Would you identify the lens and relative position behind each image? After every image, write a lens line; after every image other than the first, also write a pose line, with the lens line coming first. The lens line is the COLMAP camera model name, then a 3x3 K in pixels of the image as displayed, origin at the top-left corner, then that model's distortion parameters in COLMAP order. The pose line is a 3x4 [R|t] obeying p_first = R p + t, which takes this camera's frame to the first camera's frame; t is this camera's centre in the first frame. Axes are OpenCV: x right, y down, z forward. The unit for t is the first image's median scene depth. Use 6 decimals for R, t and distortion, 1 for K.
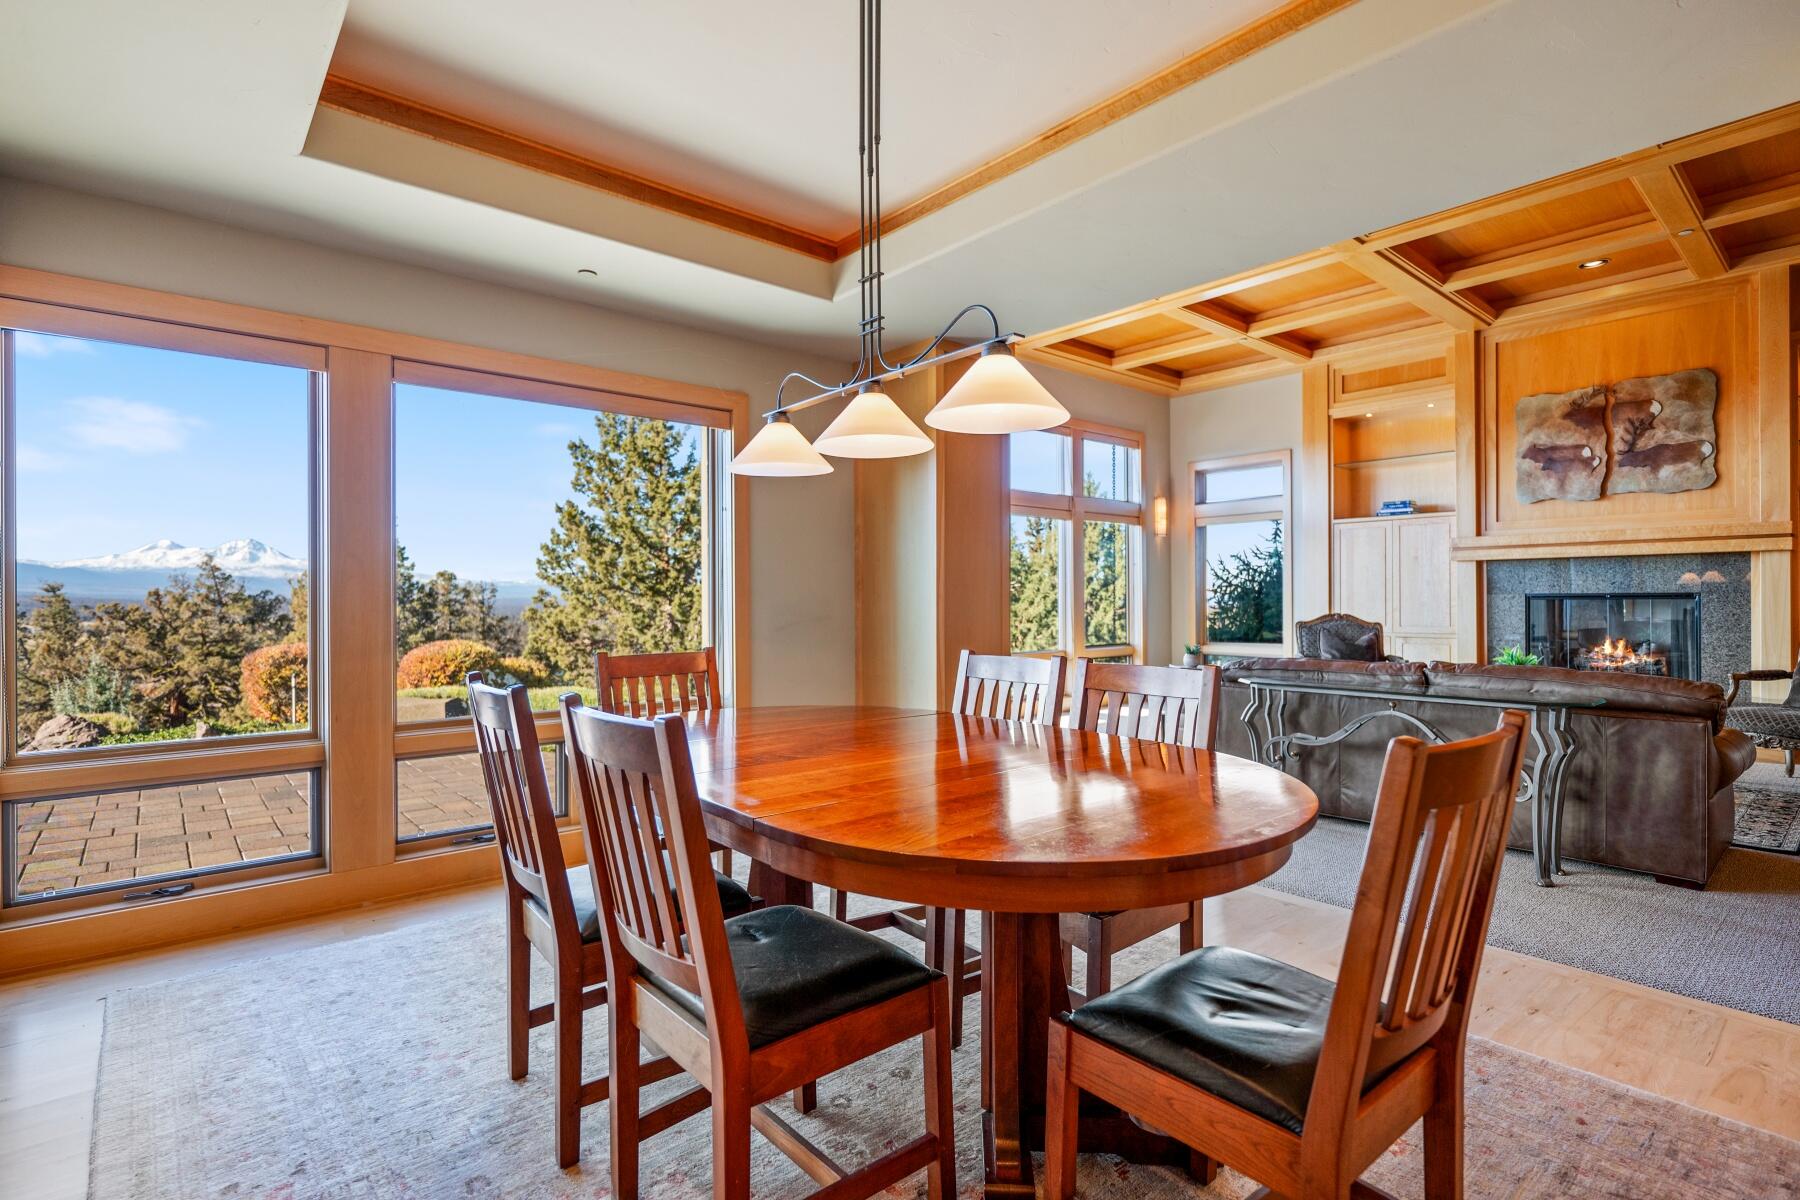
lens RADIAL K [[860.3, 0, 898.6], [0, 860.3, 599.4], [0, 0, 1]] dist [-0.002882, 0.000795]
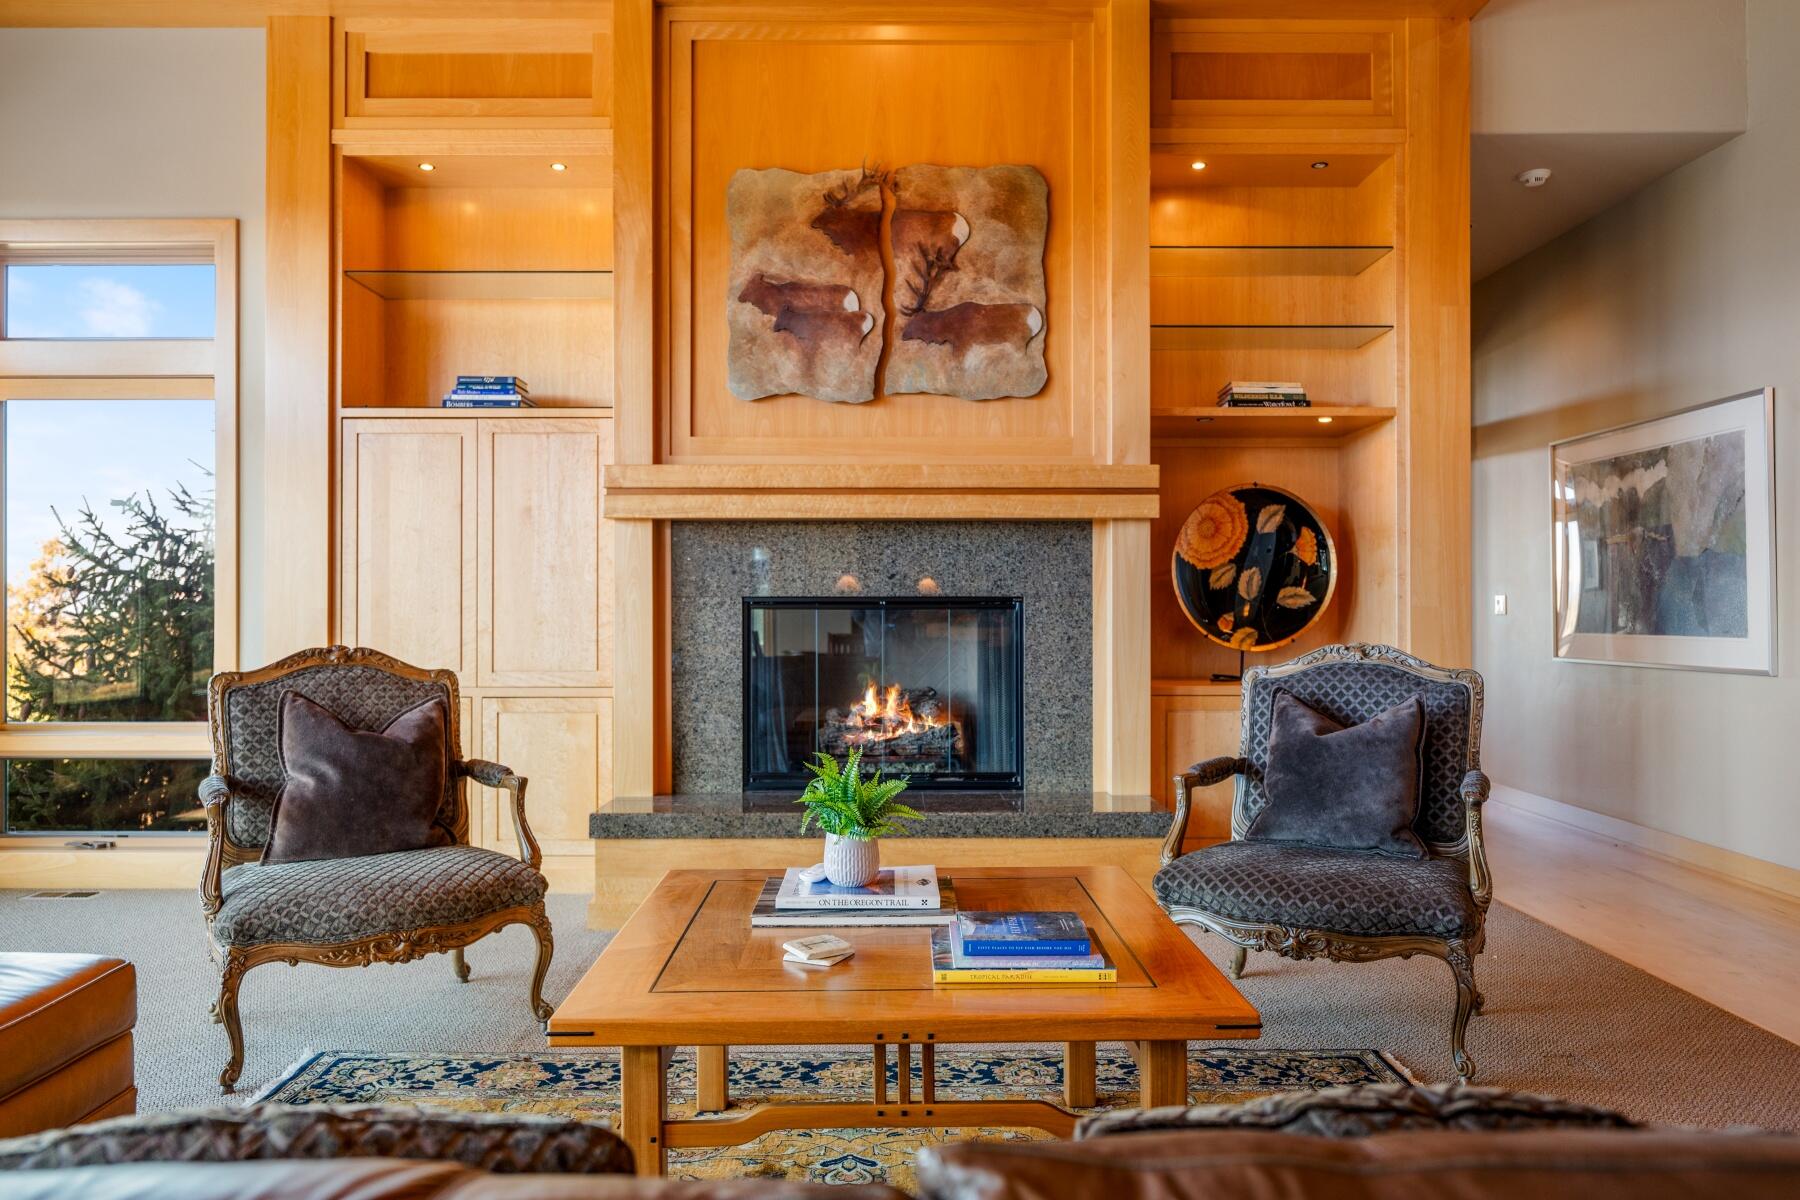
lens RADIAL K [[1234.6, 0, 894.5], [0, 1234.6, 600.5], [0, 0, 1]] dist [0.000984, -0.005085]
pose [[0.648483, 0.008025, 0.761187, 0.290328], [-0.002958, 0.999963, -0.008022, 0.000982], [-0.761224, 0.002951, 0.648483, 0.530974]]
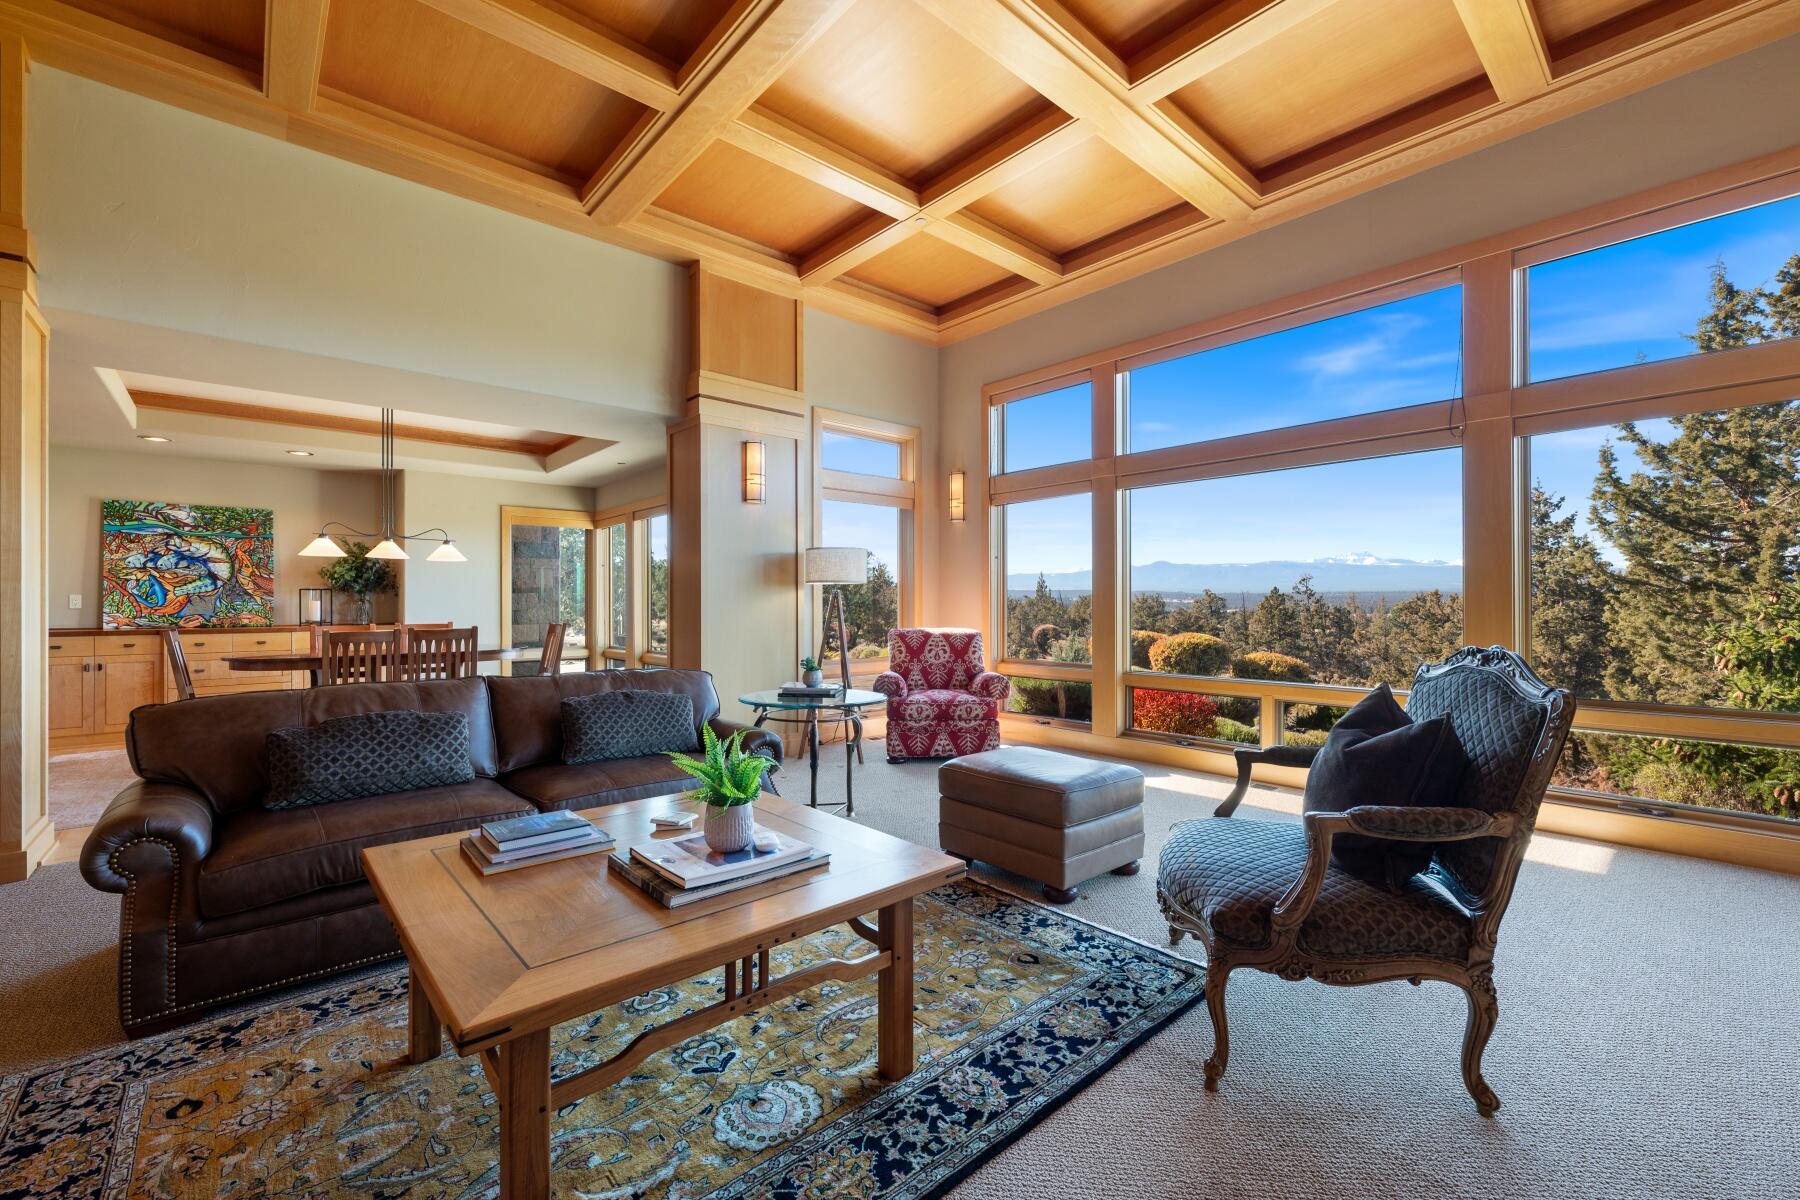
lens RADIAL K [[745.3, 0, 899.3], [0, 745.3, 603.1], [0, 0, 1]] dist [-0.002590, 0.000101]
pose [[0.021173, 0.004000, -0.999768, 0.806159], [0.003514, 0.999986, 0.004075, -0.001051], [0.999770, -0.003599, 0.021159, 0.827111]]
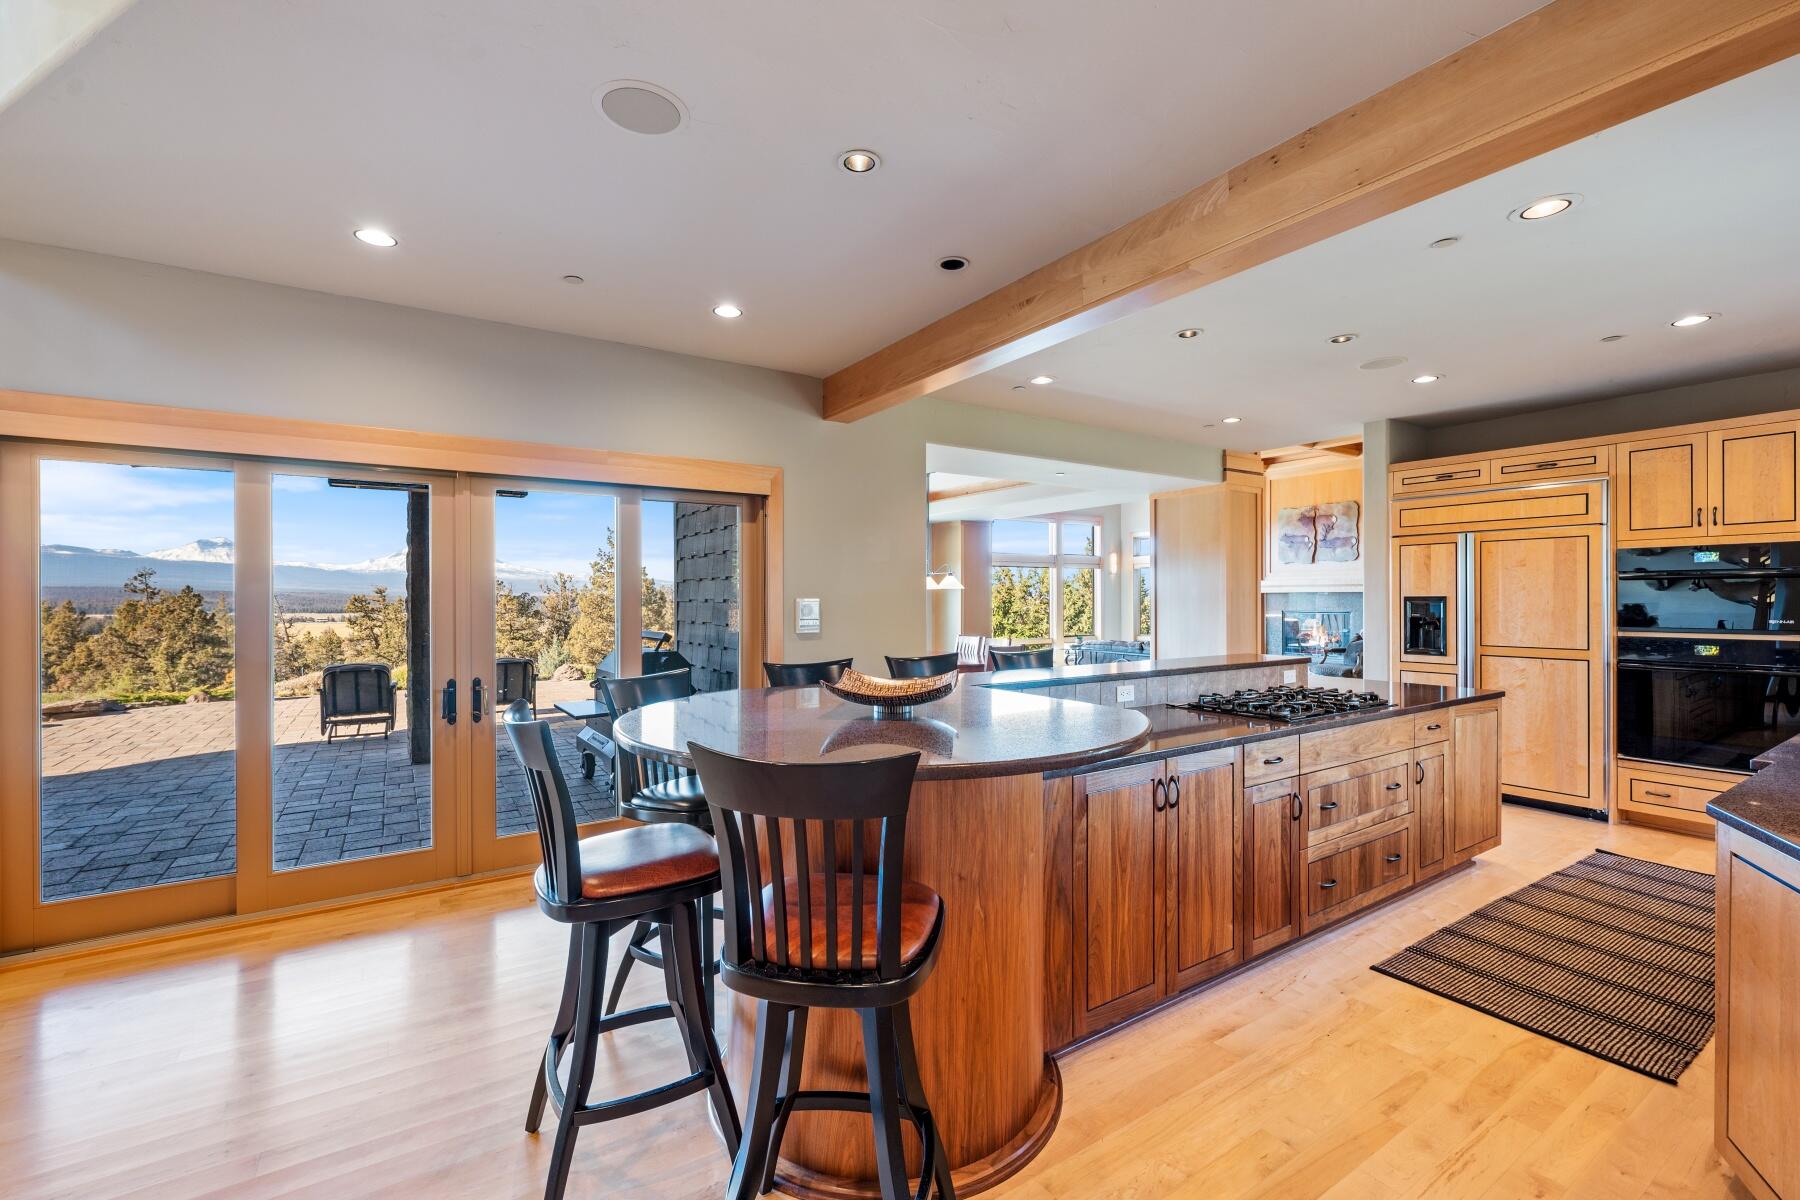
lens RADIAL K [[745.3, 0, 897.3], [0, 745.3, 603.8], [0, 0, 1]] dist [-0.002590, 0.000101]
pose [[0.991562, 0.001811, -0.129624, 0.086768], [-0.000506, 0.999949, 0.010095, -0.039441], [0.129636, -0.009944, 0.991512, -0.823323]]
